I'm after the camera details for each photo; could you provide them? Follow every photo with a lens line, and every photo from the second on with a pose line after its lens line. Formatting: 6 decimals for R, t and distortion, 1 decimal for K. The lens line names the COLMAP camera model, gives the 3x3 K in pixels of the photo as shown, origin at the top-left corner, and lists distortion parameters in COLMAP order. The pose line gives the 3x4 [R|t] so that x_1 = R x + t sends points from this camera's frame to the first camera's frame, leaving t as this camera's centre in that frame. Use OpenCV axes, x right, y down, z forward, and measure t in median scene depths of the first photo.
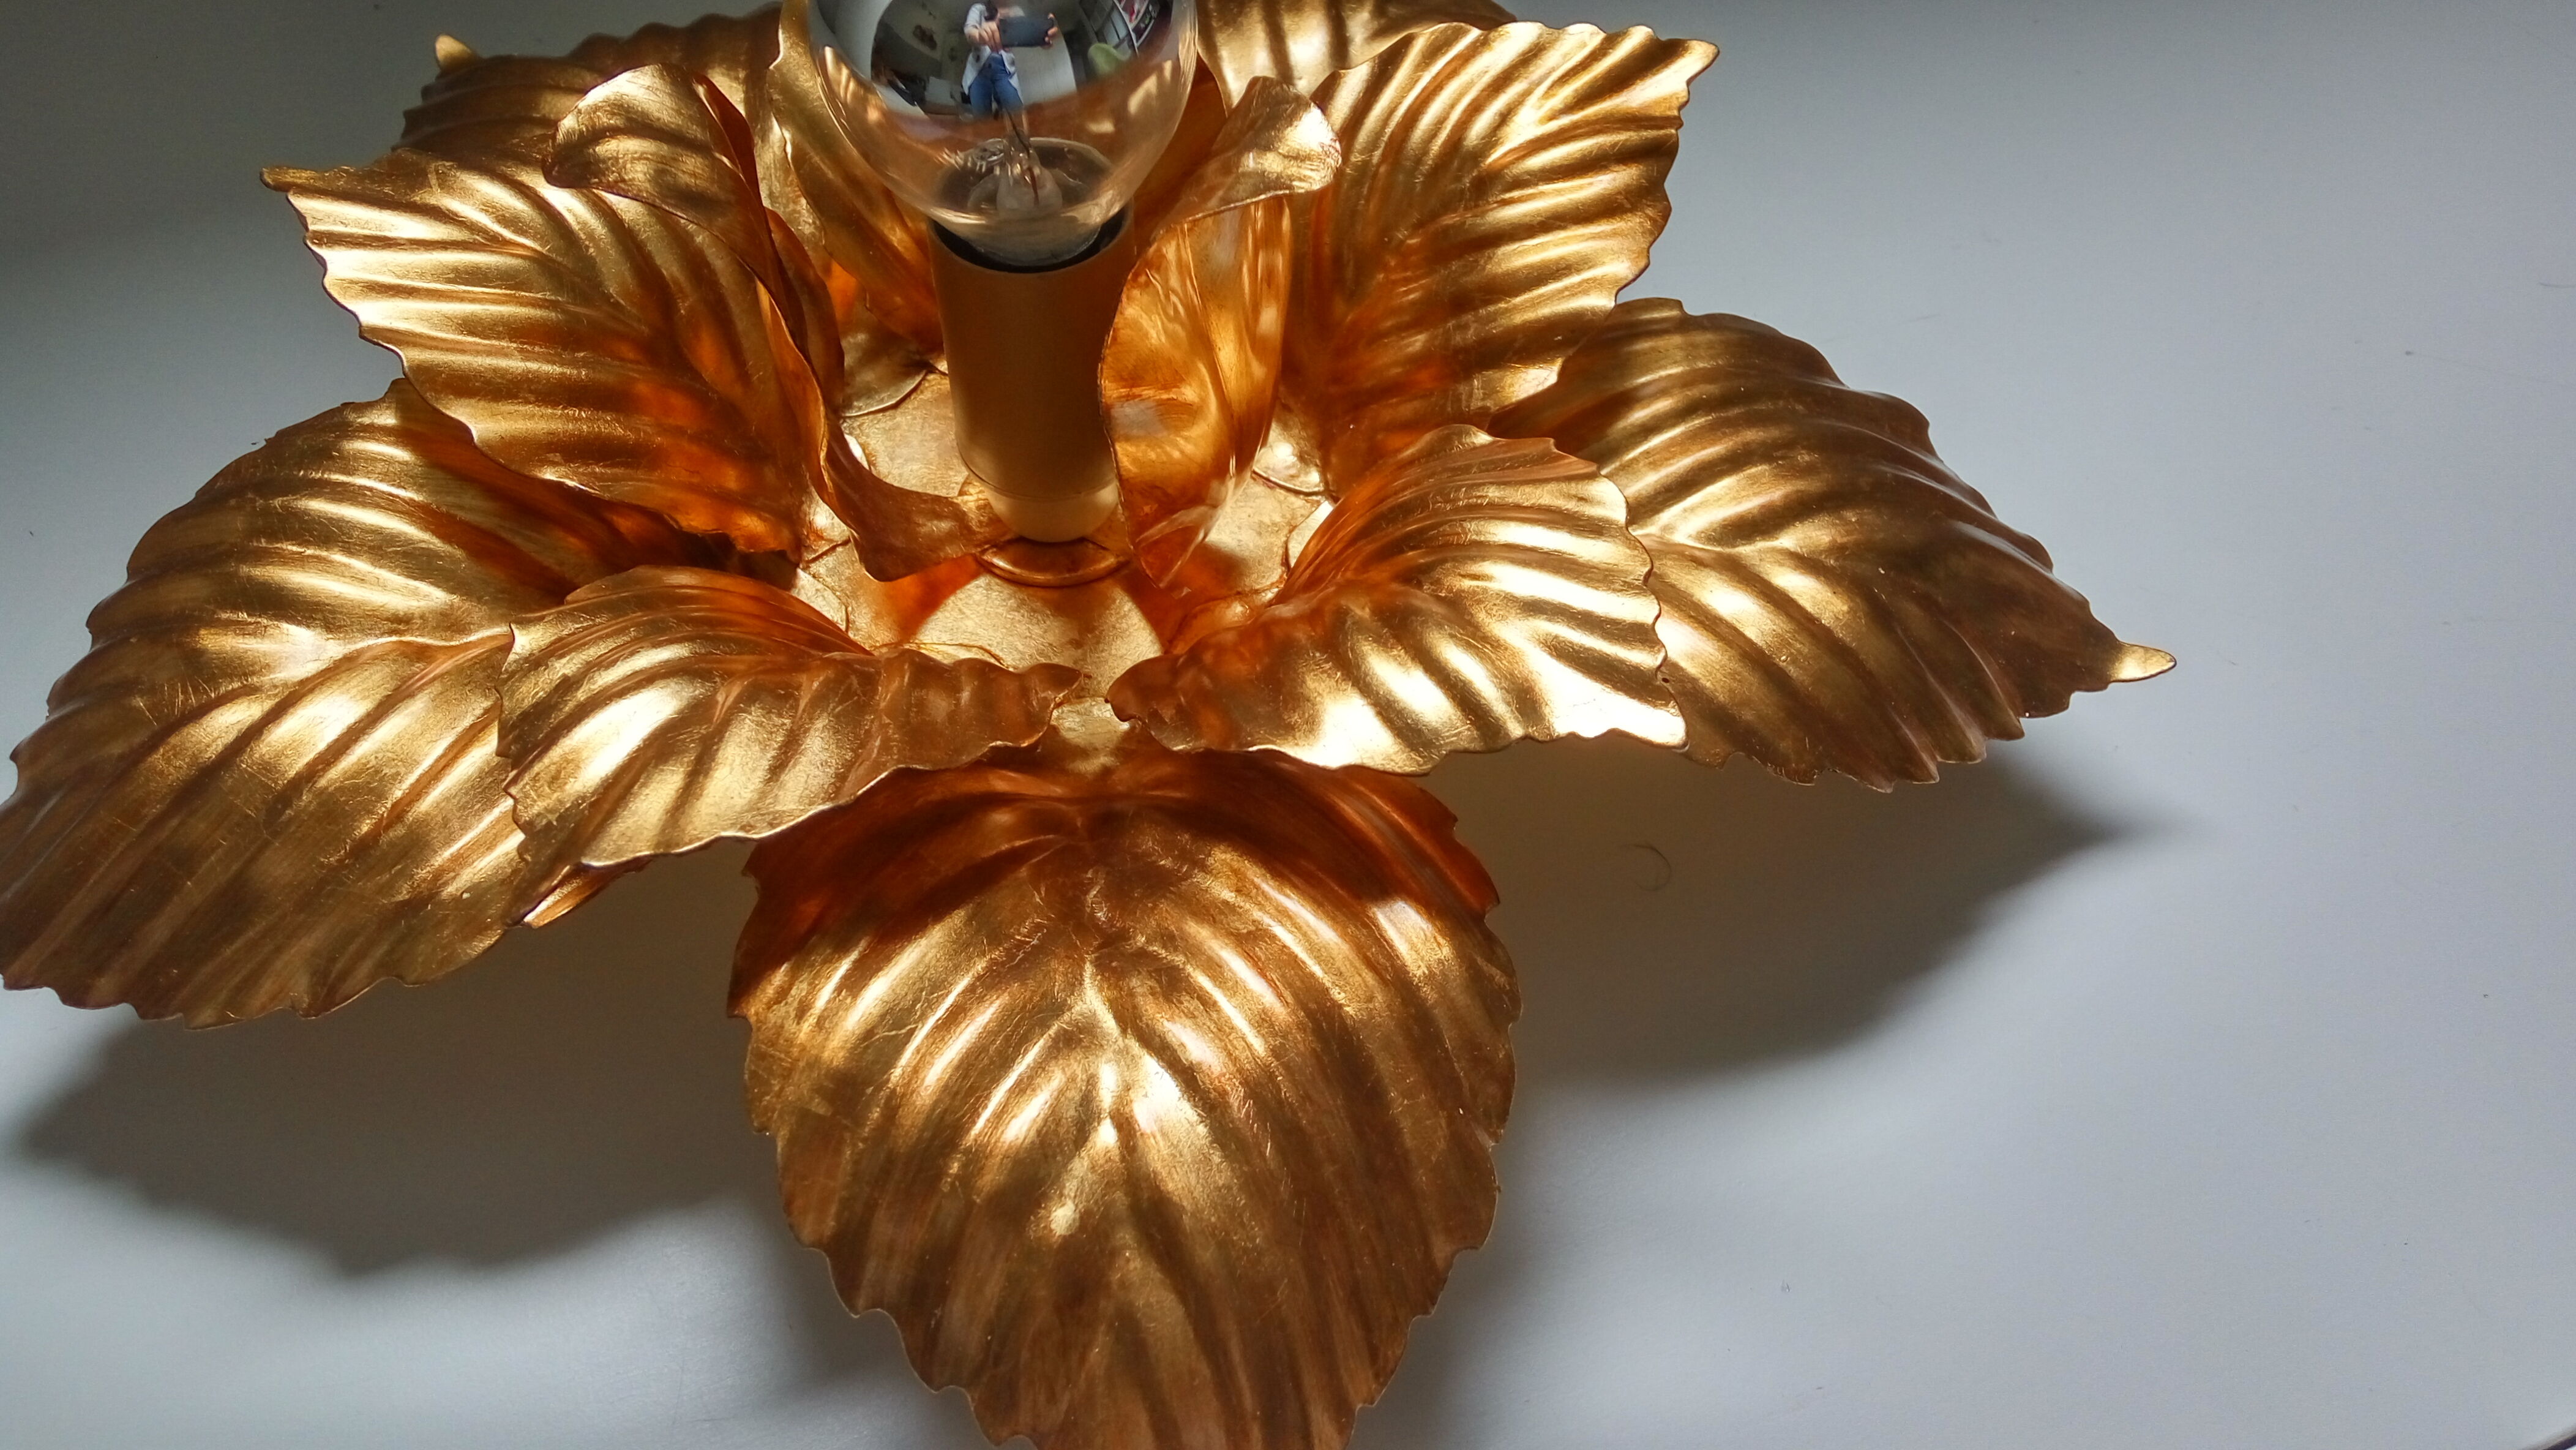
lens RADIAL K [[1958.0, 0, 1264.5], [0, 1958.0, 688.4], [0, 0, 1]] dist [0.044675, -0.025822]
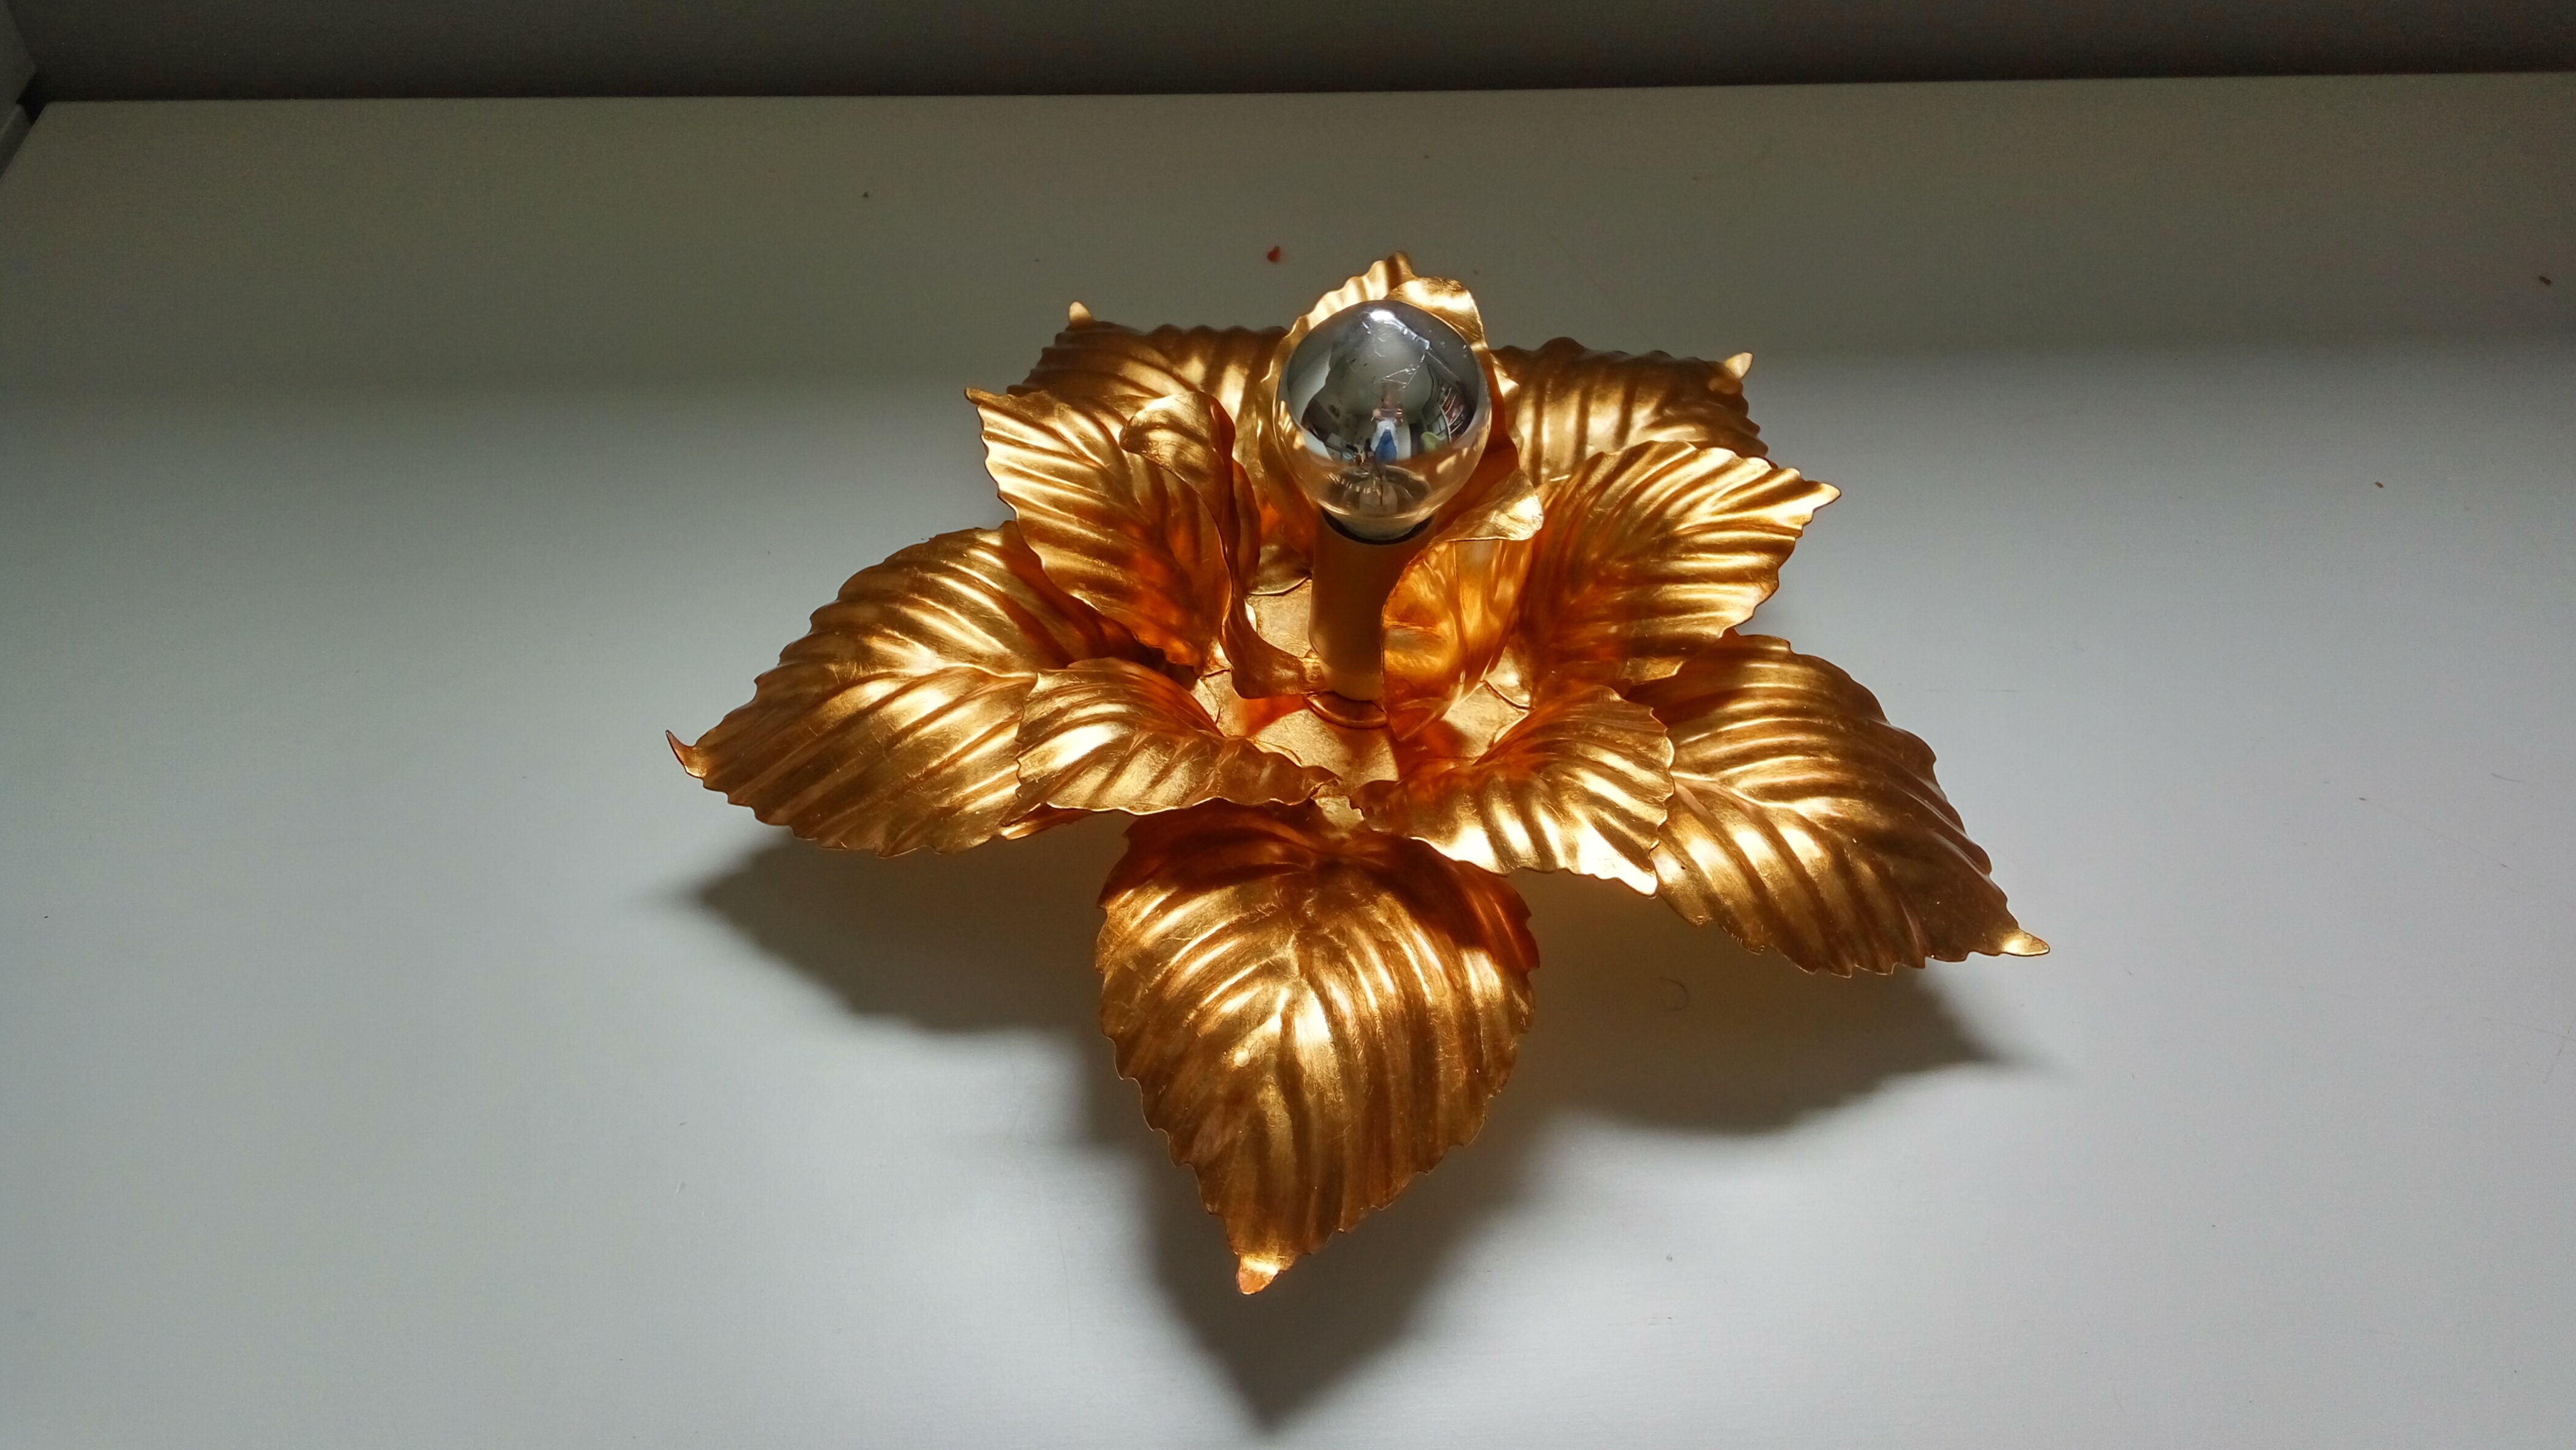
lens RADIAL K [[1958.0, 0, 1286.0], [0, 1958.0, 712.0], [0, 0, 1]] dist [0.044675, -0.025822]
pose [[0.951864, 0.233067, -0.199083, 0.183205], [-0.247318, 0.967662, -0.049641, 0.032204], [0.181075, 0.096488, 0.978725, -0.654126]]
